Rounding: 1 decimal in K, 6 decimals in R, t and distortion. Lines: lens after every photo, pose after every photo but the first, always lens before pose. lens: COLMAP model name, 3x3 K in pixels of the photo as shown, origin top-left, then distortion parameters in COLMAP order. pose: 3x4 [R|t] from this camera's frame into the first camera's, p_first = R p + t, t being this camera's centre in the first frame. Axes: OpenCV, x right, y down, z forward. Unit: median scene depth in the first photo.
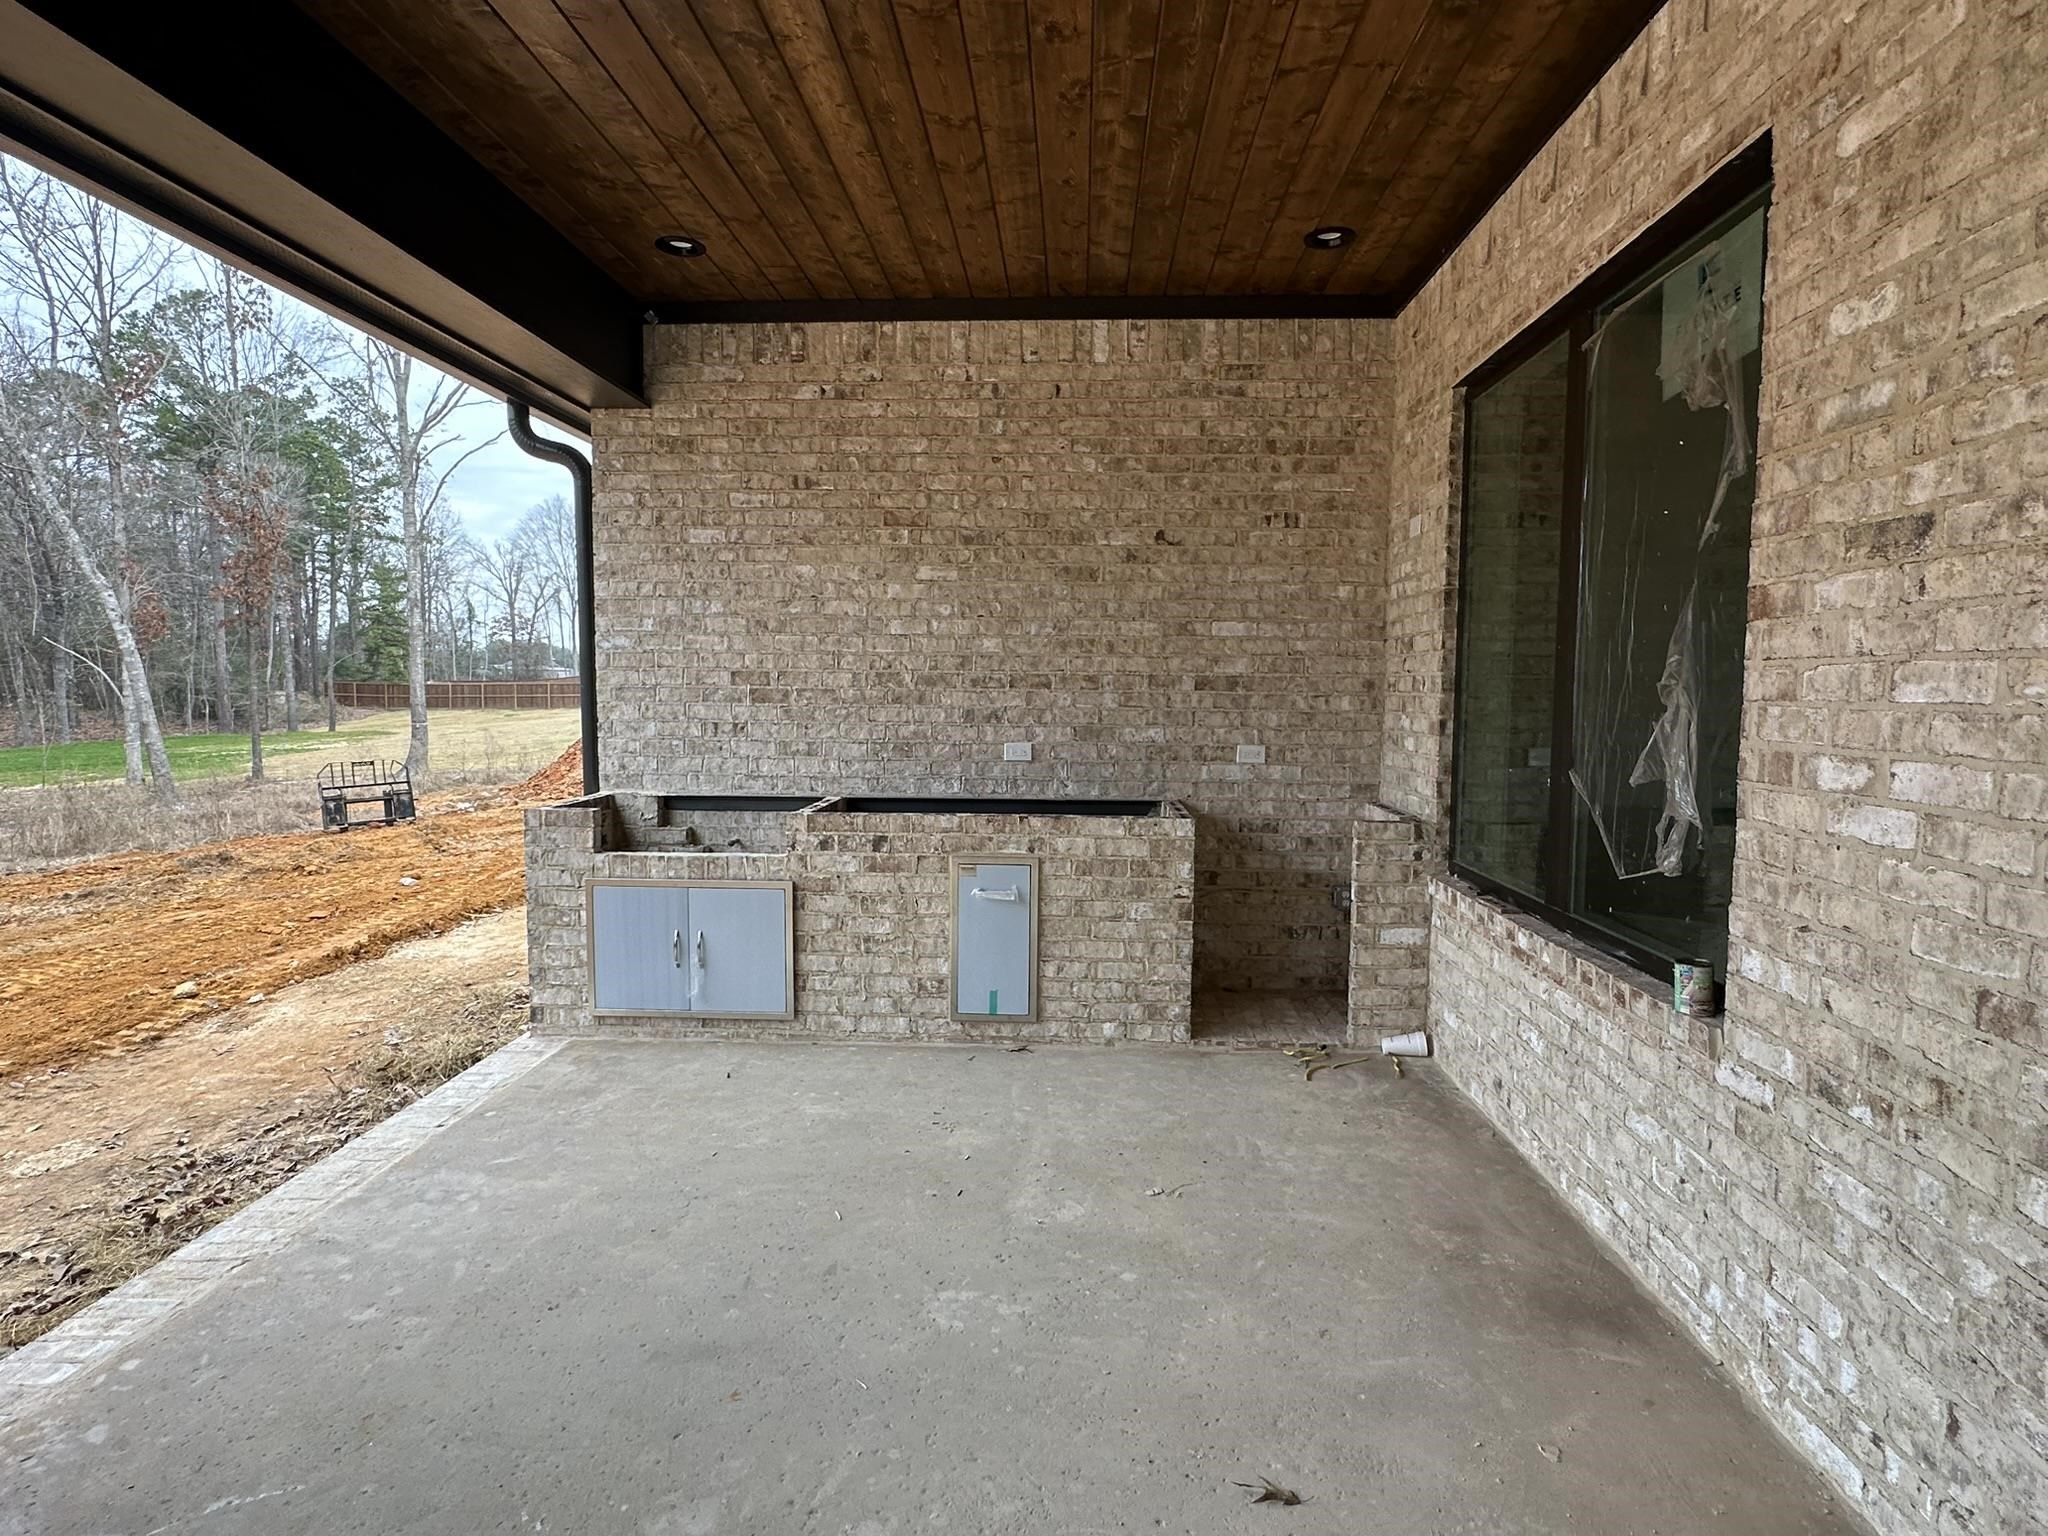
lens RADIAL K [[1037.7, 0, 1024.0], [0, 1037.7, 768.0], [0, 0, 1]] dist [0.001798, 0.001401]
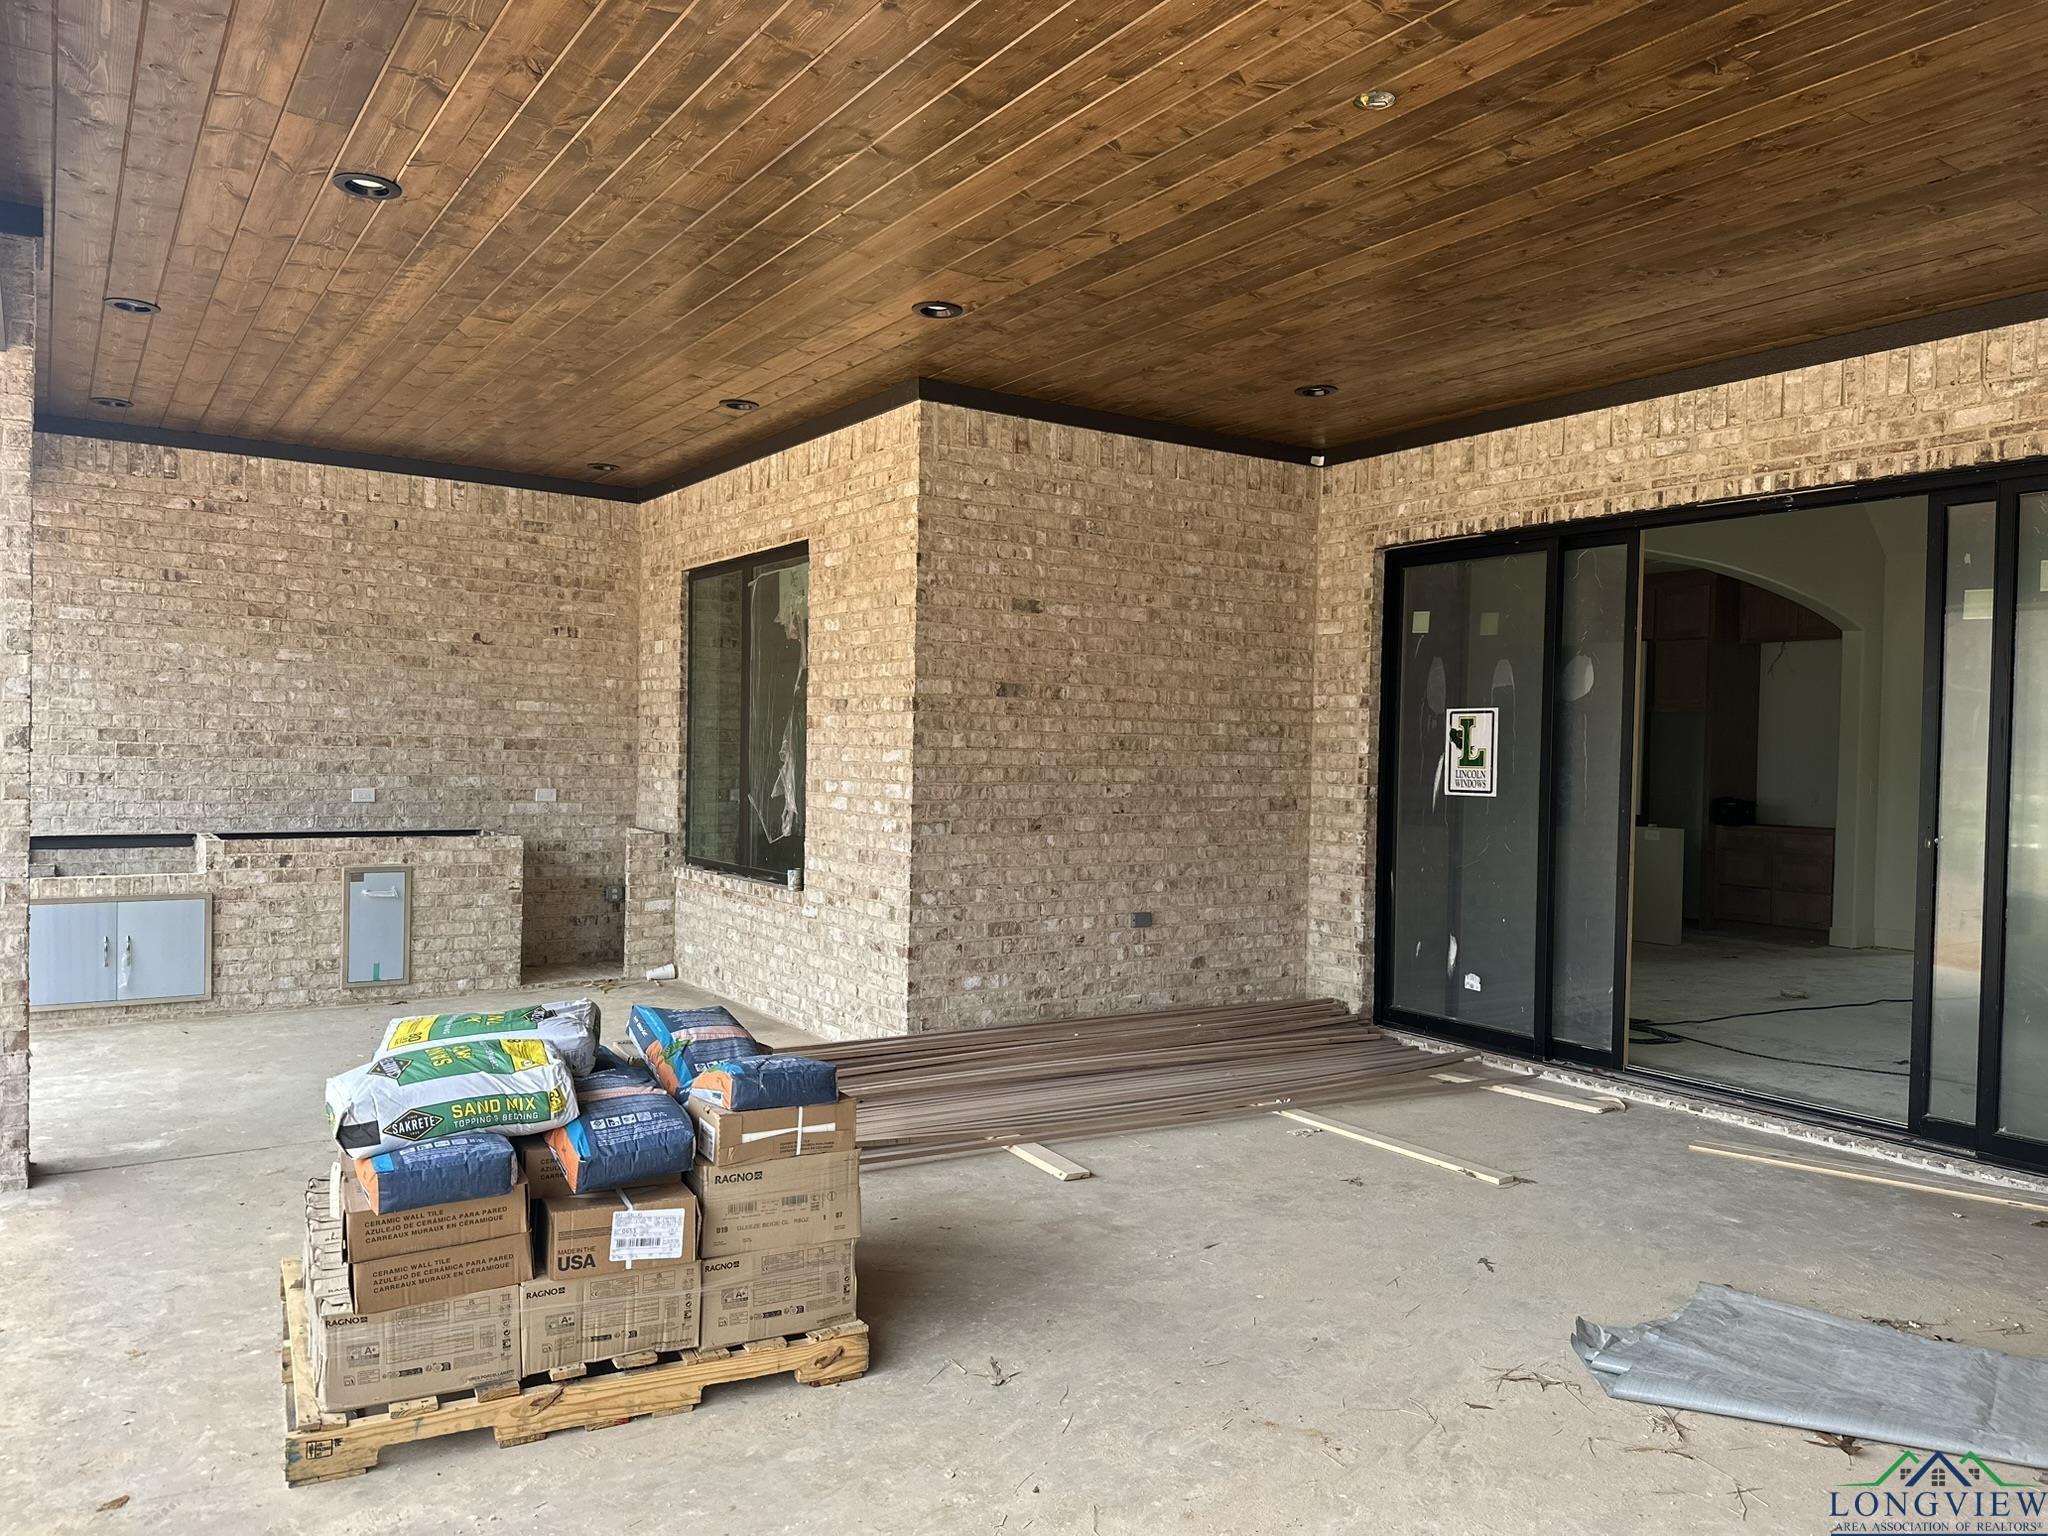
lens RADIAL K [[1446.1, 0, 1024.0], [0, 1446.1, 768.0], [0, 0, 1]] dist [0.151773, -0.267818]
pose [[0.795647, 0.002284, 0.605757, -0.475803], [0.031465, 0.998487, -0.045093, 0.060895], [-0.604943, 0.054938, 0.794371, -0.985767]]
